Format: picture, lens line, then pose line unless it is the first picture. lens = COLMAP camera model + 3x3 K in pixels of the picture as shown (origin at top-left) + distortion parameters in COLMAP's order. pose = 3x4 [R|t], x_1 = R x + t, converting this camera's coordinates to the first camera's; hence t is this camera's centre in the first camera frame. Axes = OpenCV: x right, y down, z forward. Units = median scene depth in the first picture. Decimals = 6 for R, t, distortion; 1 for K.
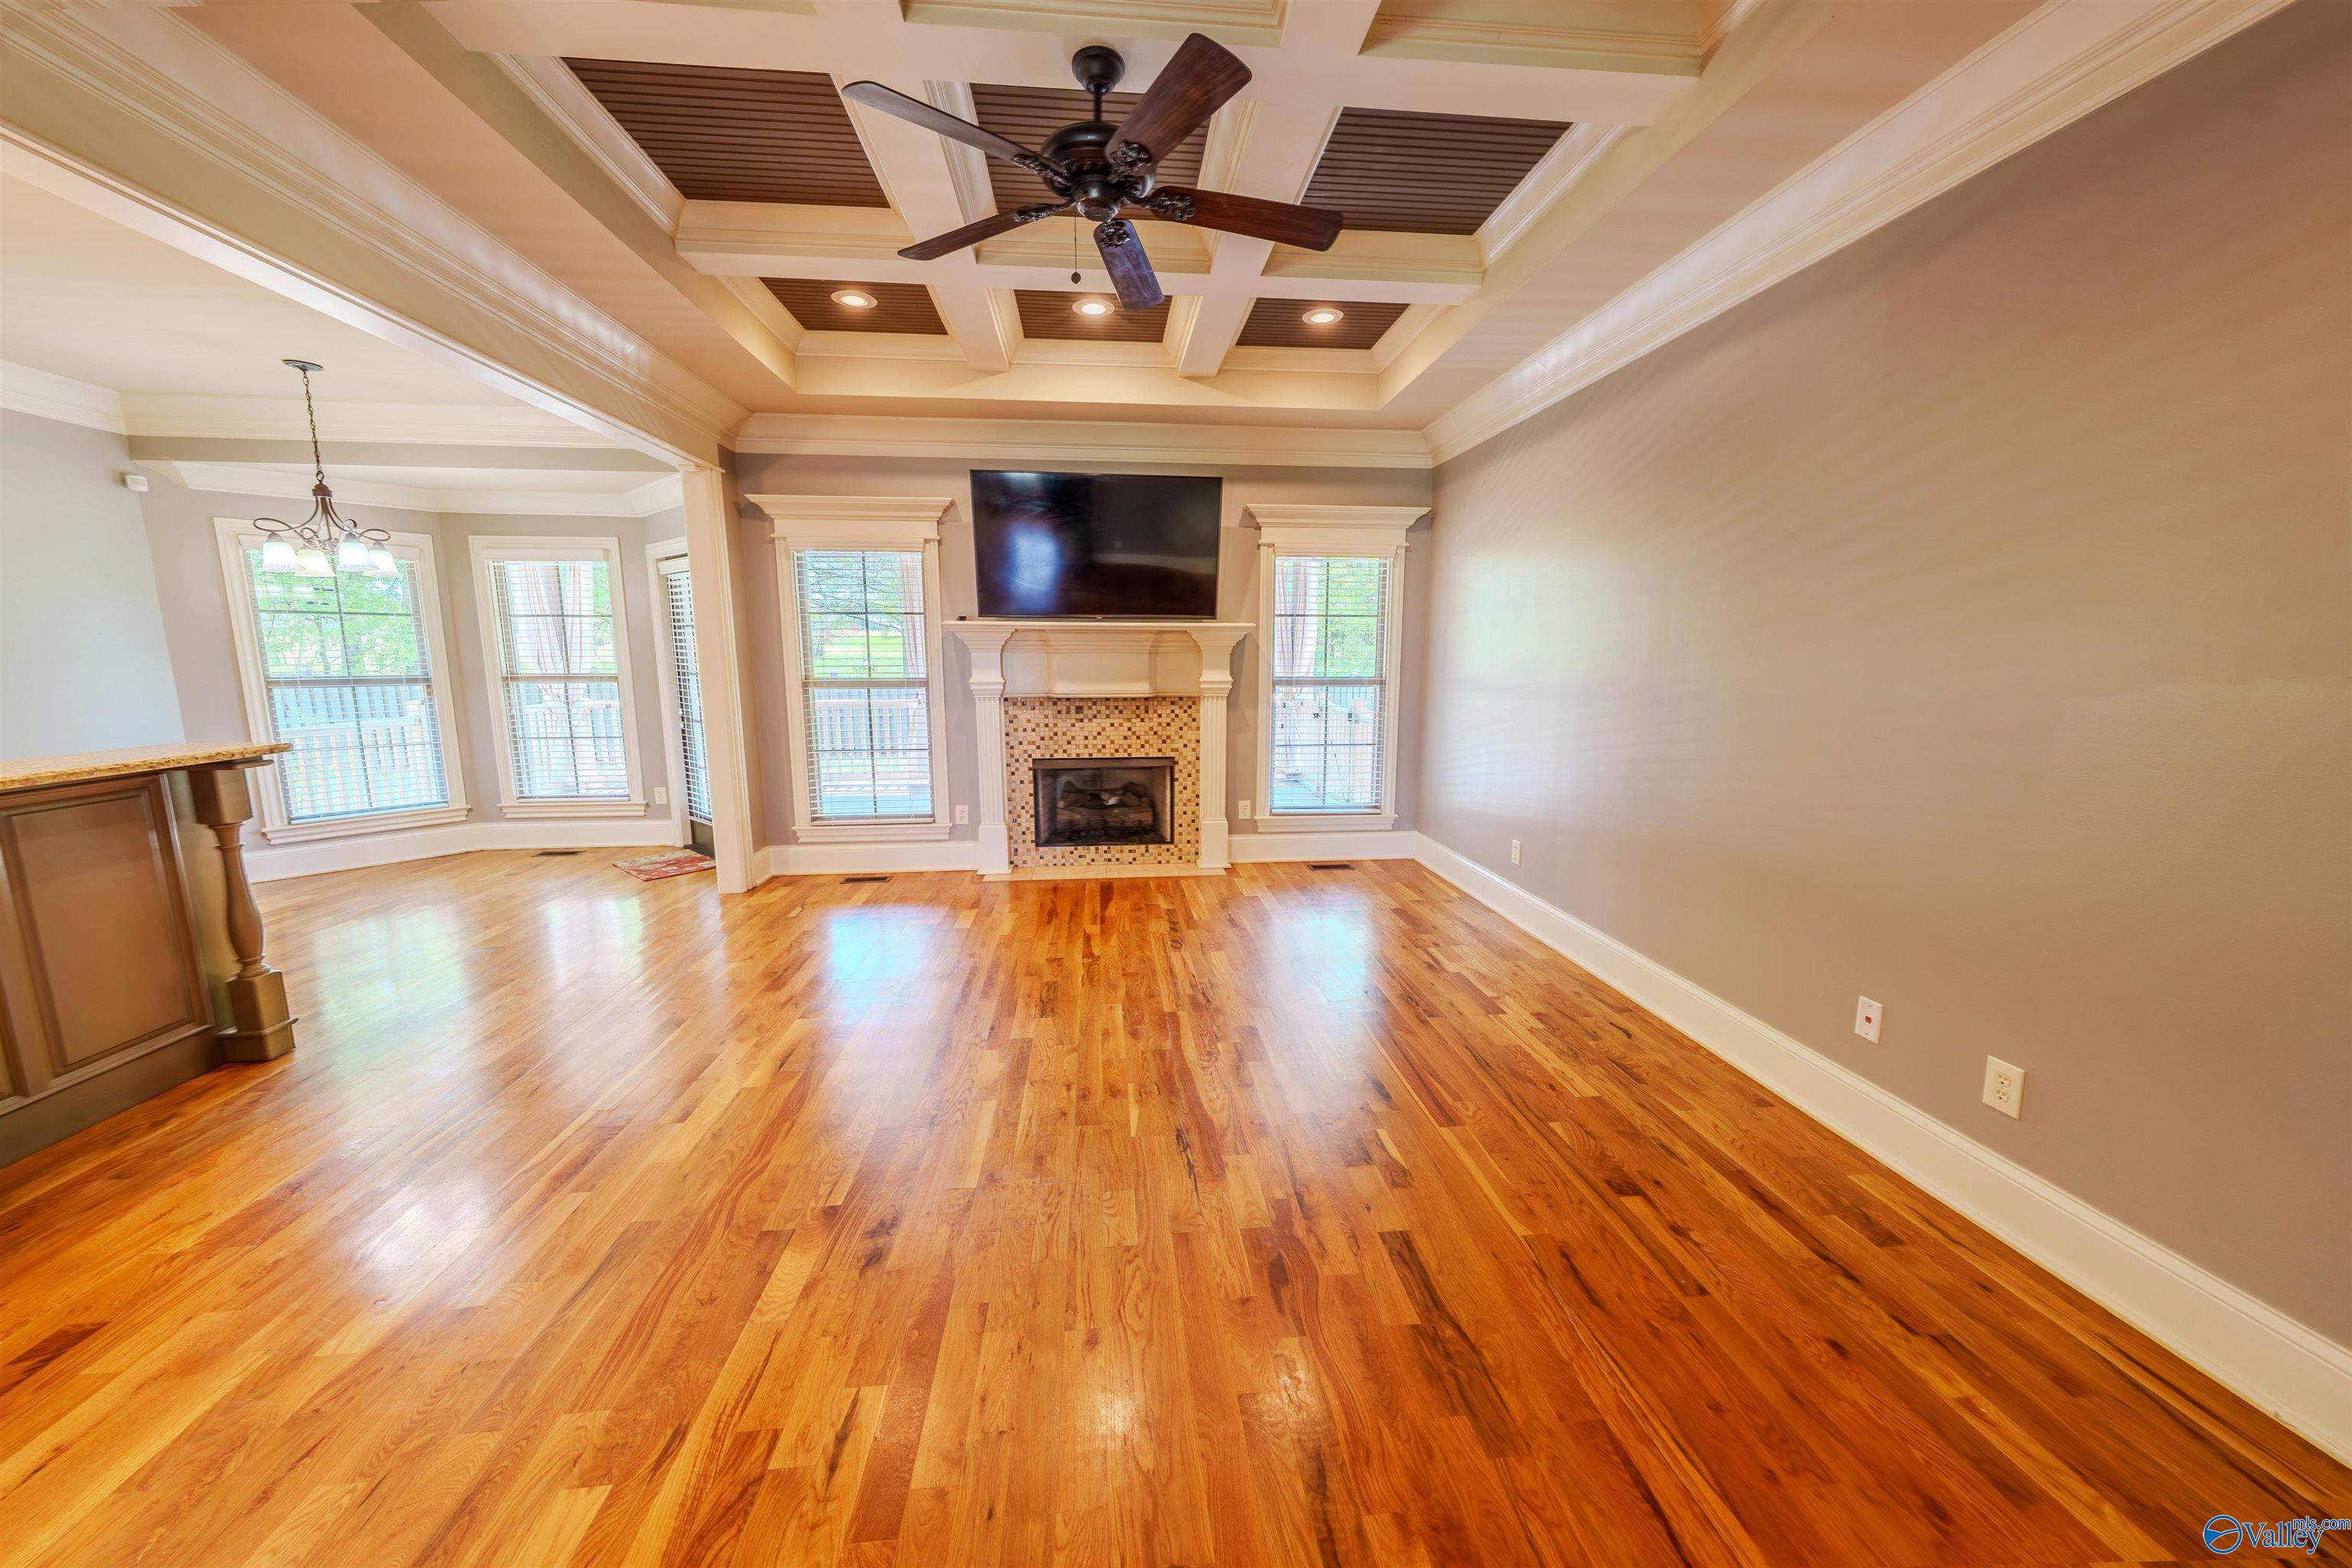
lens RADIAL K [[798.4, 0, 1179.2], [0, 798.4, 788.9], [0, 0, 1]] dist [-0.005745, 0.000609]
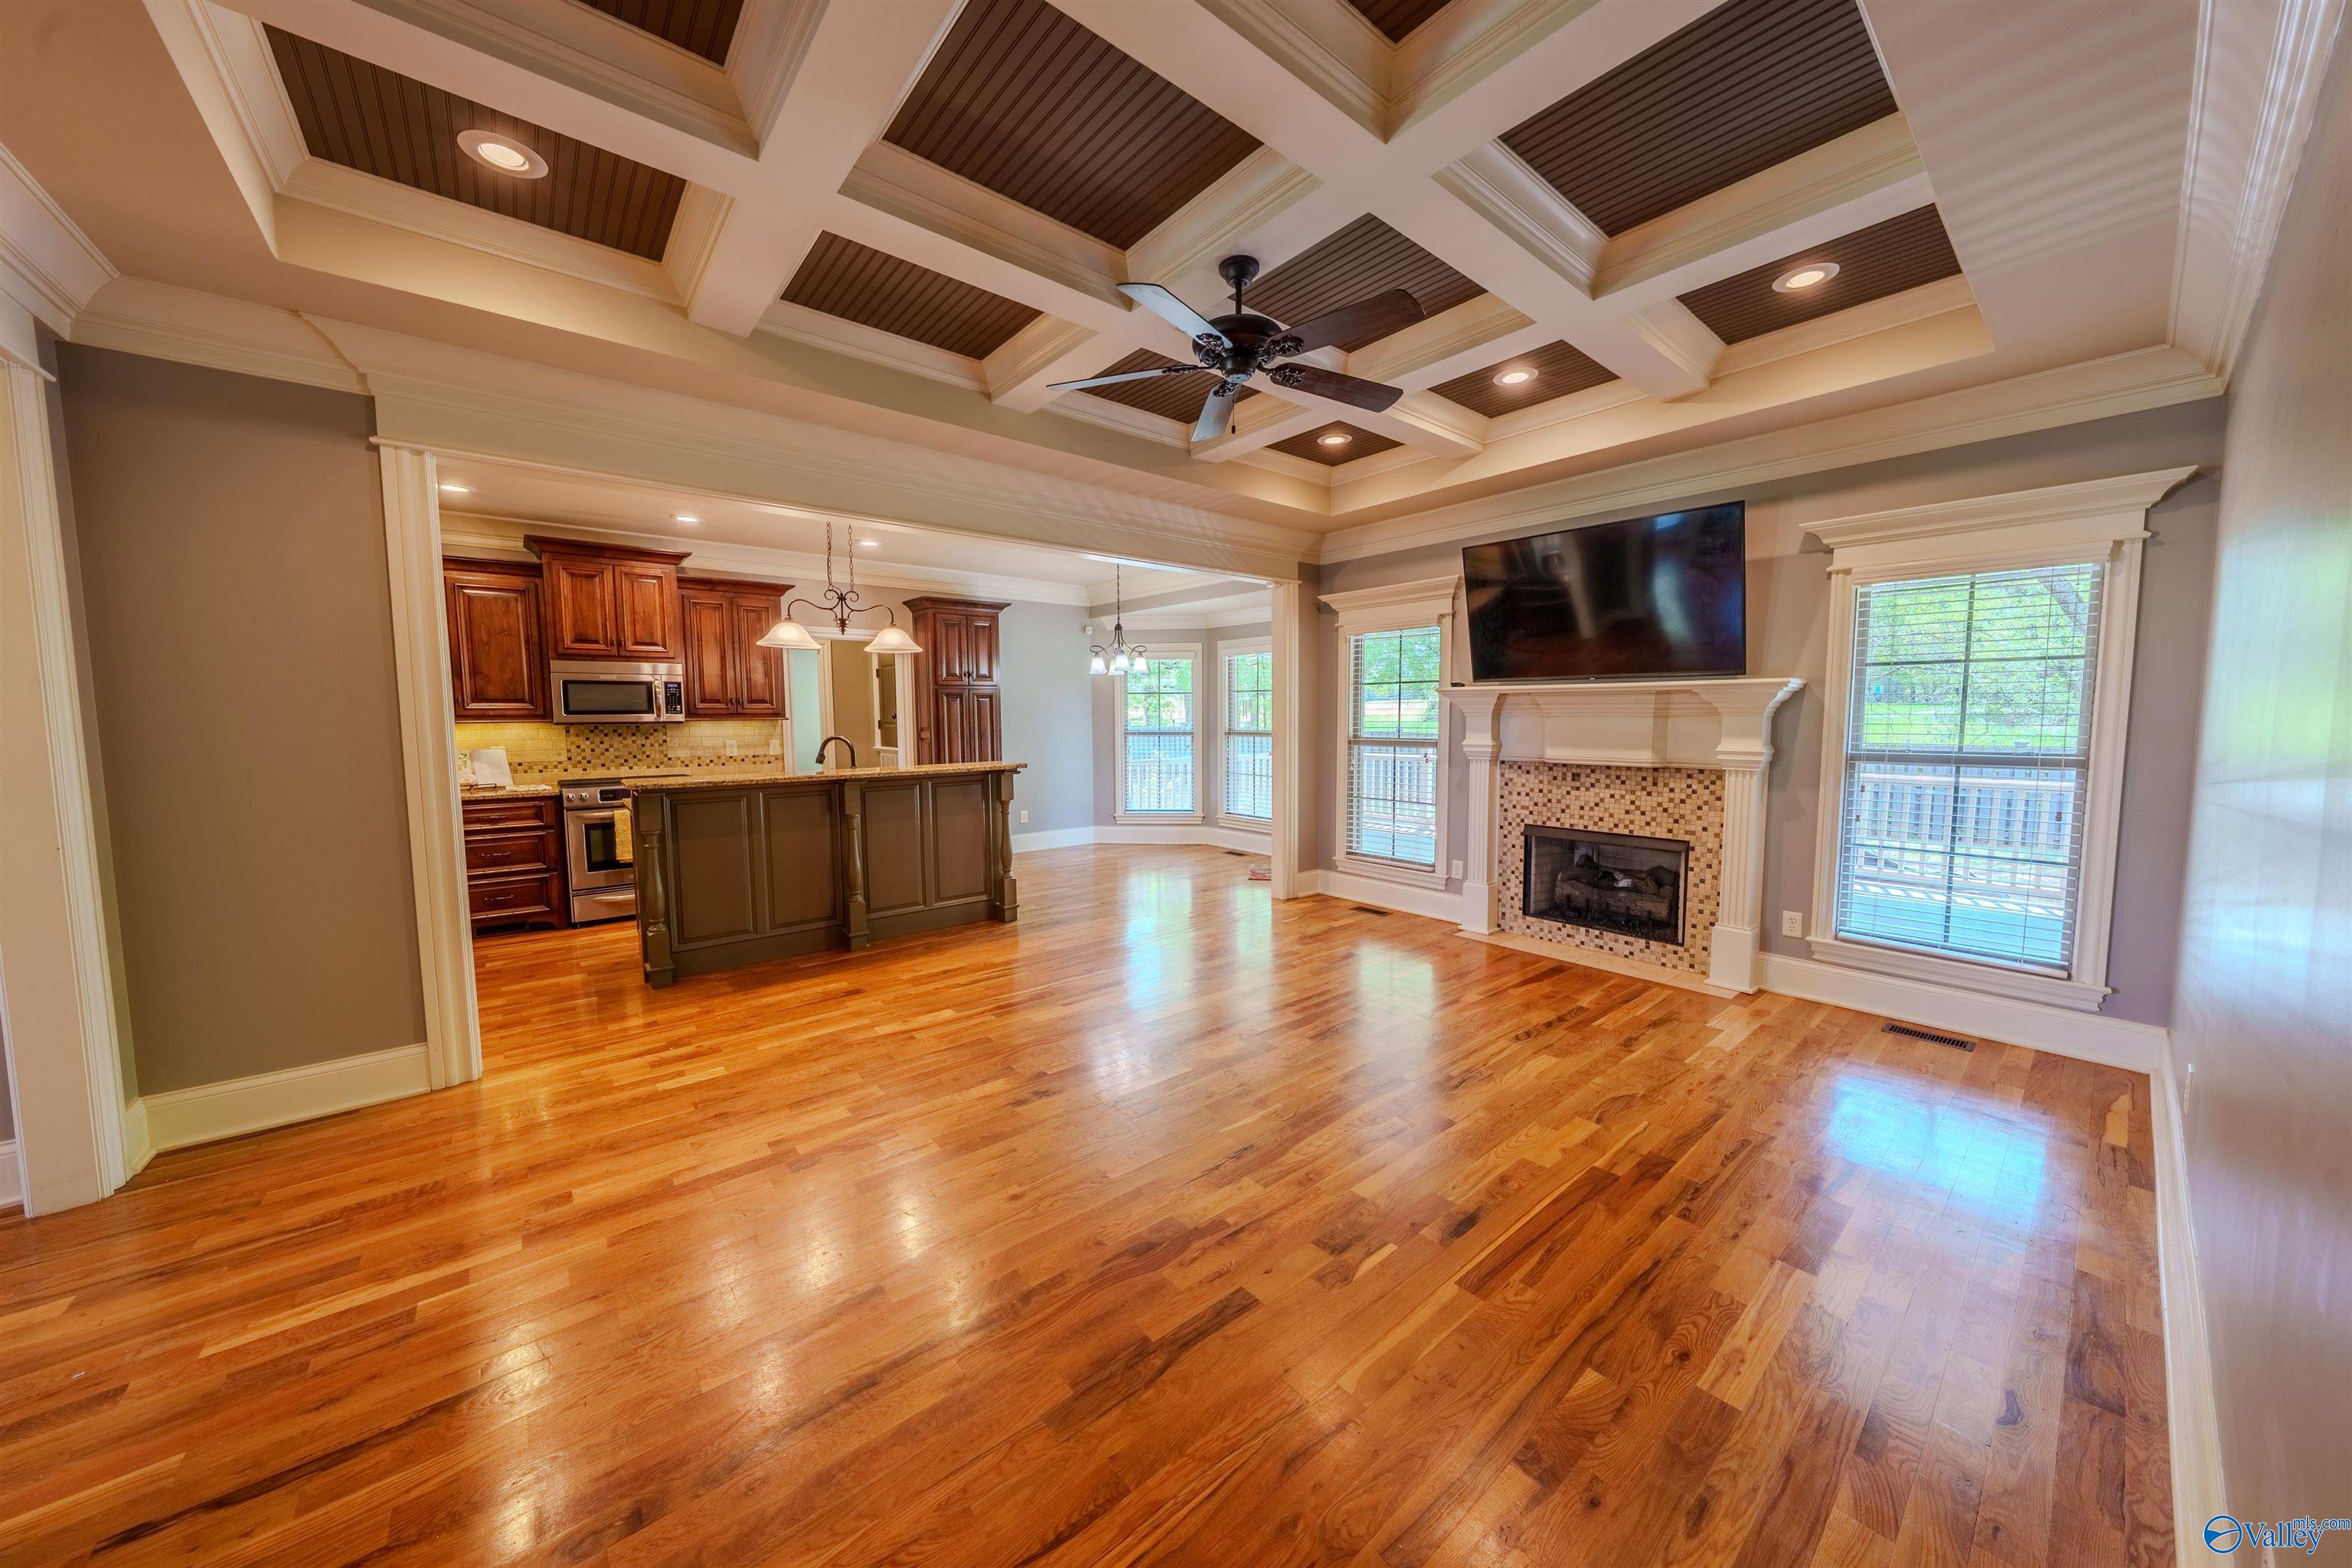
lens RADIAL K [[798.4, 0, 1185.7], [0, 798.4, 772.7], [0, 0, 1]] dist [-0.005745, 0.000609]
pose [[0.562417, 0.057481, -0.824853, 0.391580], [-0.134479, 0.990657, -0.022658, -0.022444], [0.815845, 0.123669, 0.564892, 0.112126]]
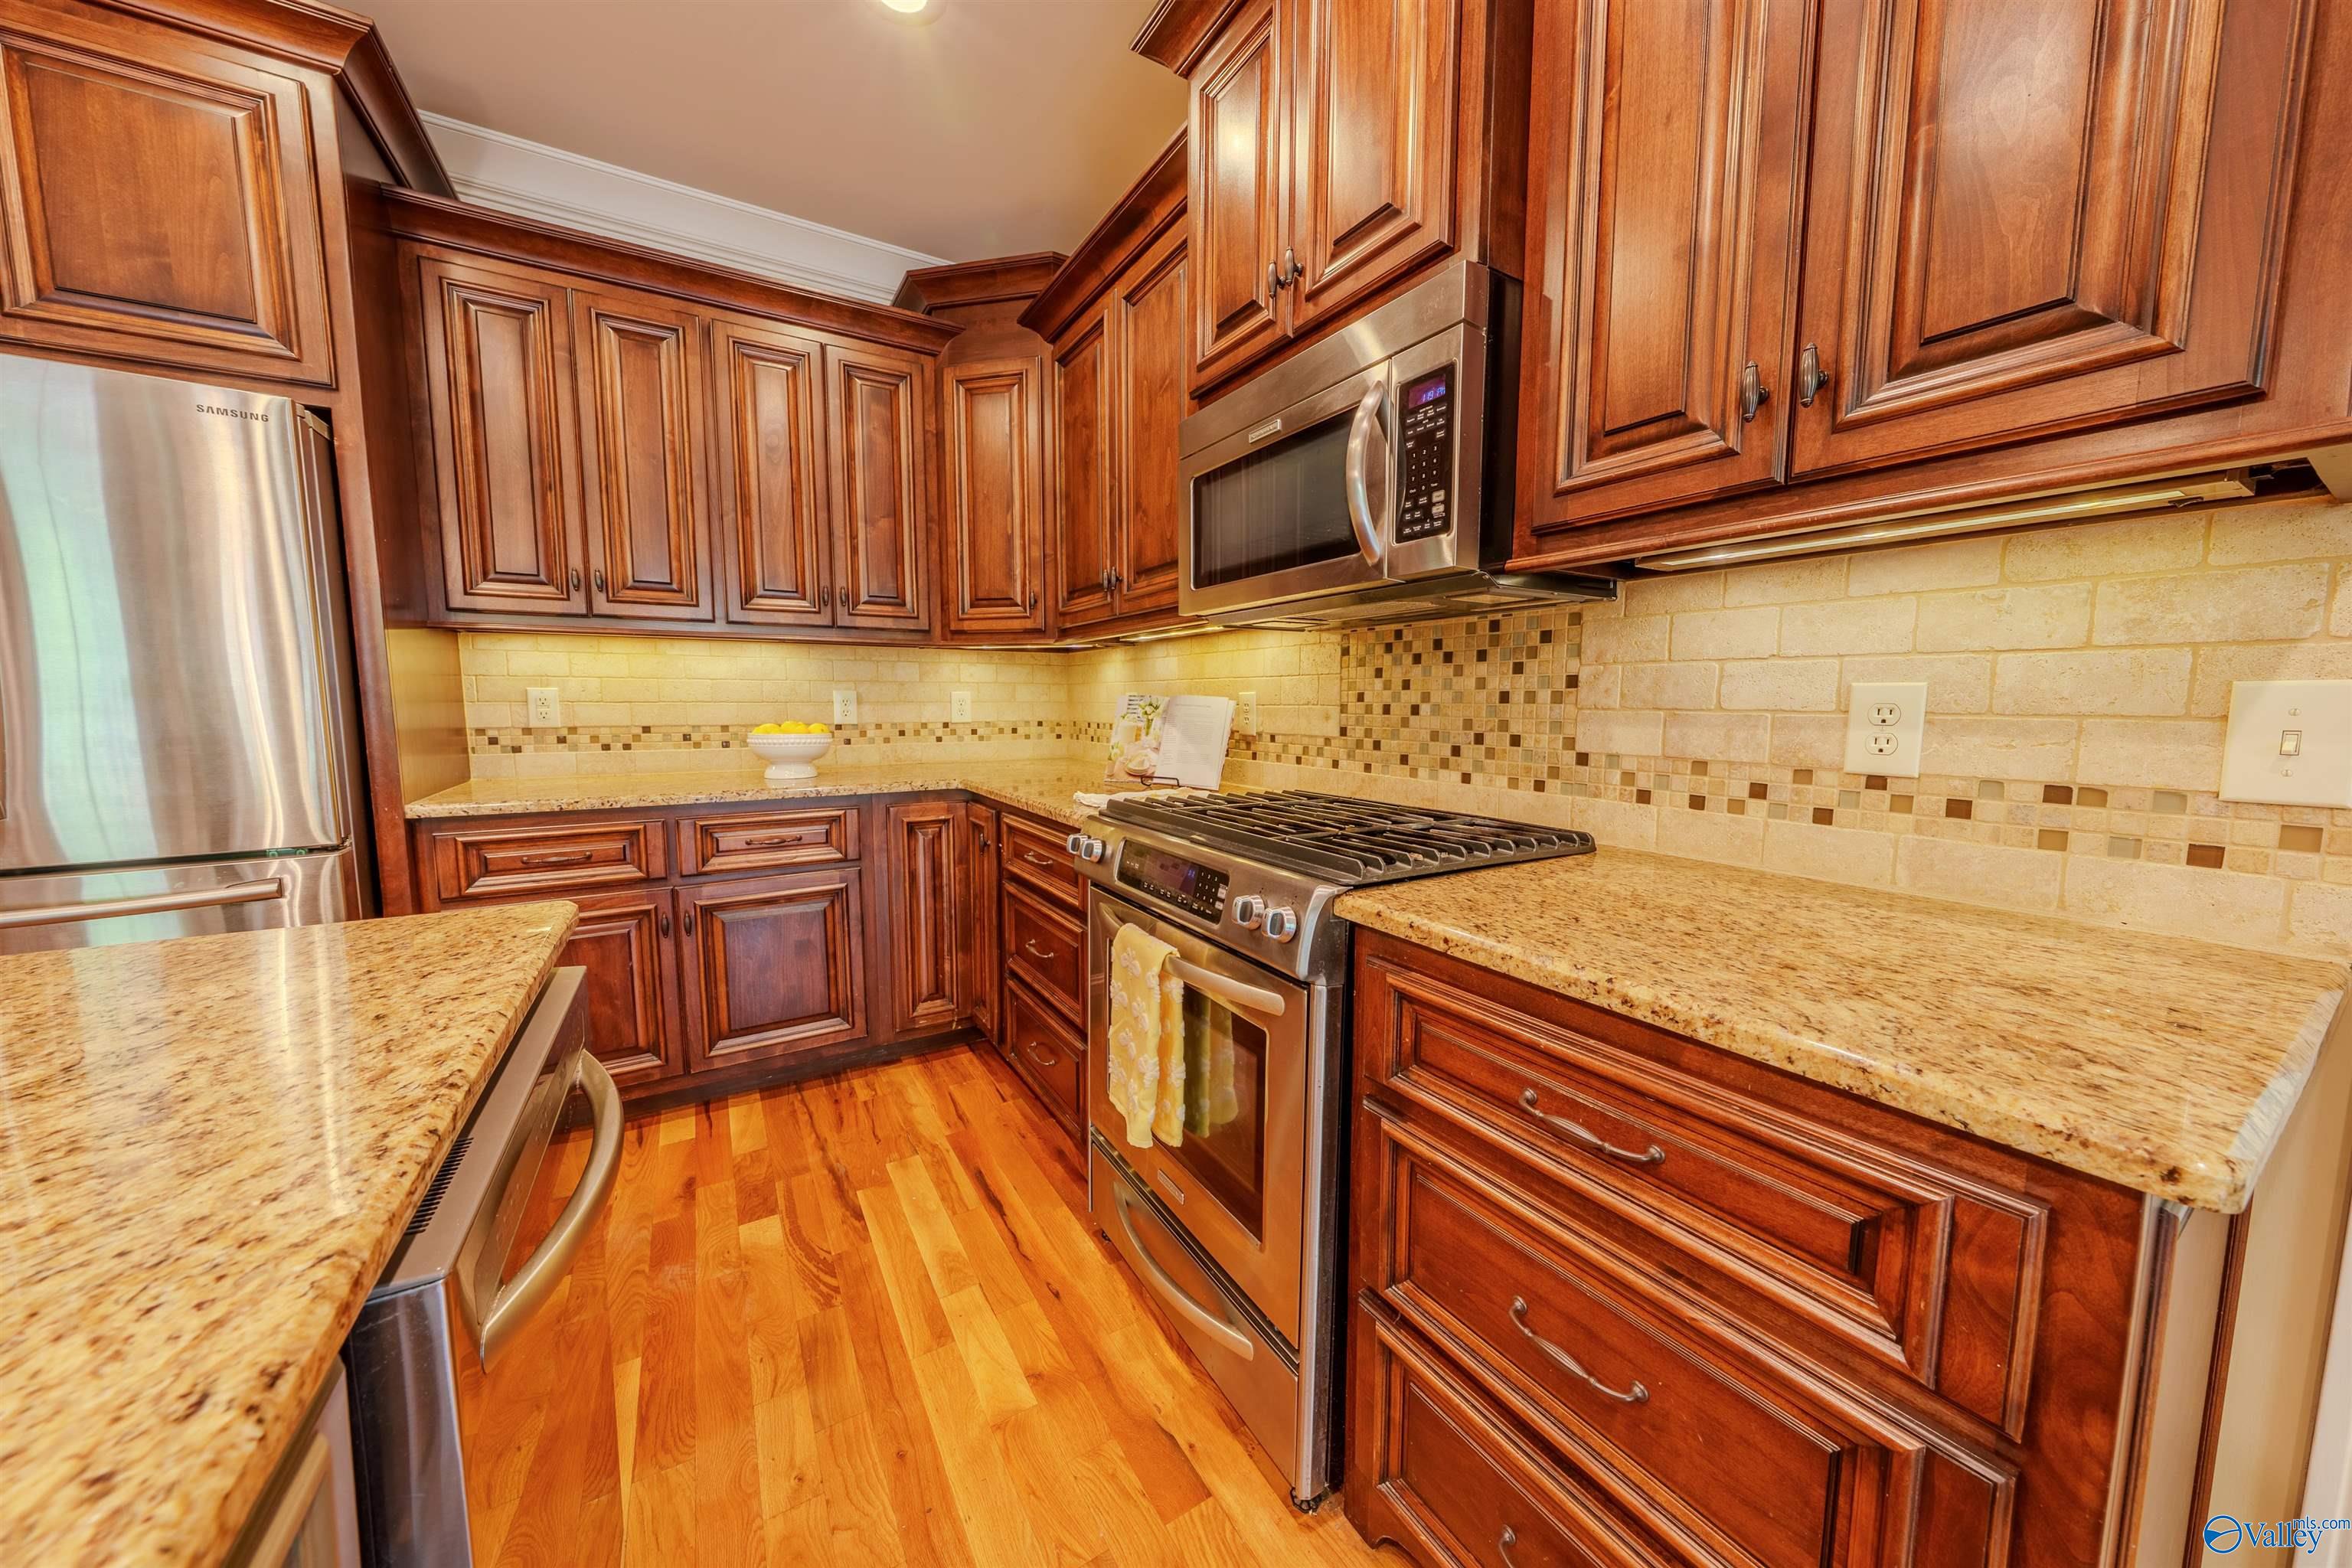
lens RADIAL K [[798.4, 0, 1176.5], [0, 798.4, 774.4], [0, 0, 1]] dist [-0.005745, 0.000609]
pose [[-0.905211, 0.037712, -0.423287, -0.819645], [-0.074182, 0.966739, 0.244771, -0.017823], [0.418439, 0.252970, -0.872305, 0.344042]]
